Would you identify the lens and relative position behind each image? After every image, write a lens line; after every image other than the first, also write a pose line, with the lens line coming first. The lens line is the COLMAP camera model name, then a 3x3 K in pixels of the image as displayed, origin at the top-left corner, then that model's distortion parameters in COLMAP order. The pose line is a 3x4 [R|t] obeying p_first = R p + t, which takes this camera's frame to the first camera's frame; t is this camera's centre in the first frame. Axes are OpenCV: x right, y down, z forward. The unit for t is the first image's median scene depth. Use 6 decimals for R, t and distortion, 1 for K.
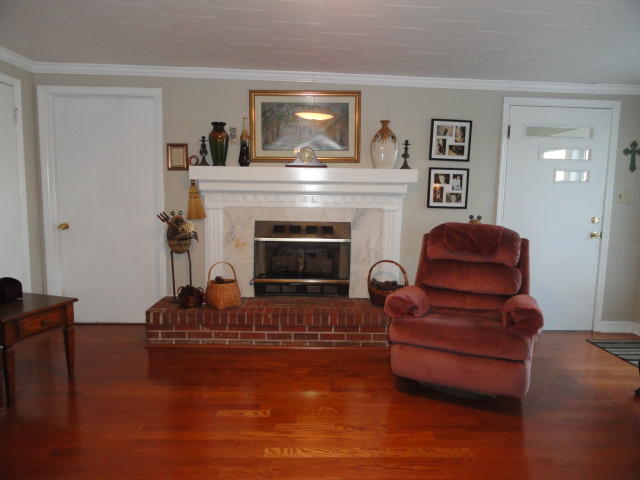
lens RADIAL K [[446.4, 0, 321.0], [0, 446.4, 237.6], [0, 0, 1]] dist [0.001373, -0.000594]
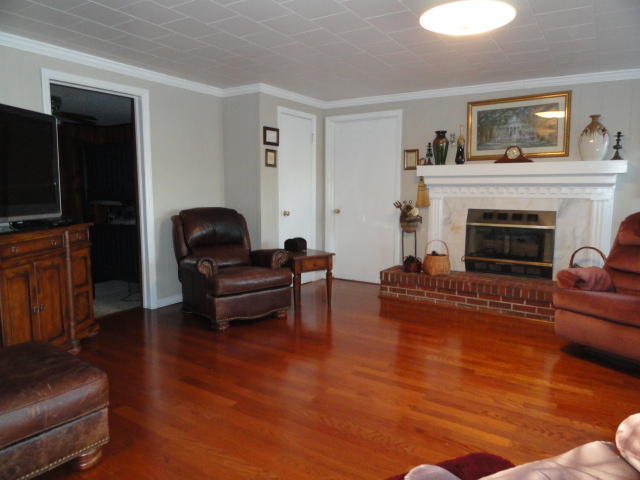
lens RADIAL K [[446.4, 0, 321.0], [0, 446.4, 237.6], [0, 0, 1]] dist [0.001373, -0.000594]
pose [[0.818422, 0.048819, -0.572540, 0.230577], [-0.052231, 0.998580, 0.010485, 0.050389], [0.572239, 0.021324, 0.819810, -0.233308]]
